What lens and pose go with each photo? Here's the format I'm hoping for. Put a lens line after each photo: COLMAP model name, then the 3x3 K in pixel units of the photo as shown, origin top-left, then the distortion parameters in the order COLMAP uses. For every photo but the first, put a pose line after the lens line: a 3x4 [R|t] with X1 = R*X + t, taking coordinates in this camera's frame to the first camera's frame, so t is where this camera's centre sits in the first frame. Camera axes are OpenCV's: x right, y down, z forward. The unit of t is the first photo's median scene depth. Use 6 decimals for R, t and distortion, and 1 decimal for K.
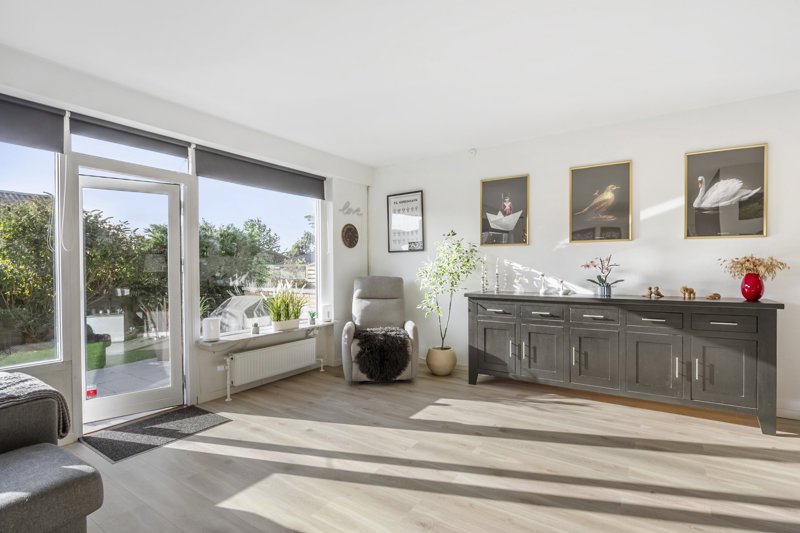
lens RADIAL K [[387.4, 0, 404.0], [0, 387.4, 269.2], [0, 0, 1]] dist [-0.004264, -0.000449]
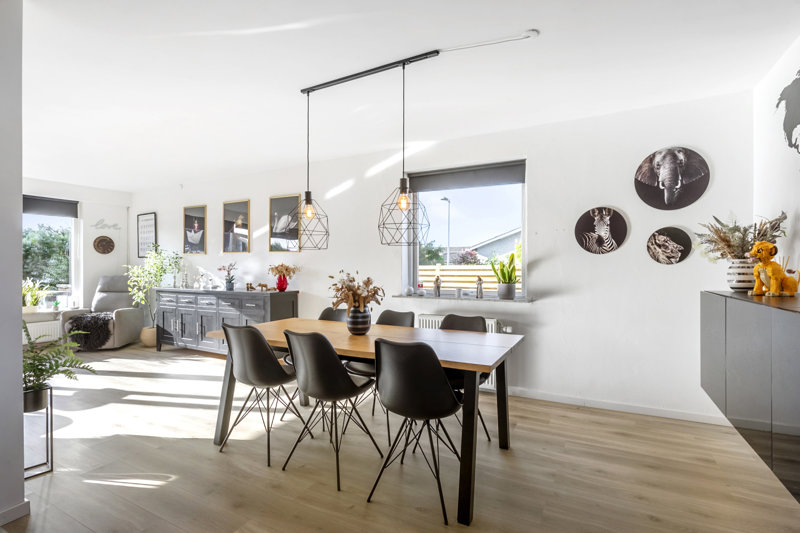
lens RADIAL K [[387.4, 0, 396.9], [0, 387.4, 266.5], [0, 0, 1]] dist [-0.004264, -0.000449]
pose [[0.996514, 0.008136, 0.083025, 0.874310], [-0.007225, 0.999910, -0.011271, -0.005821], [-0.083109, 0.010632, 0.996484, -0.467909]]
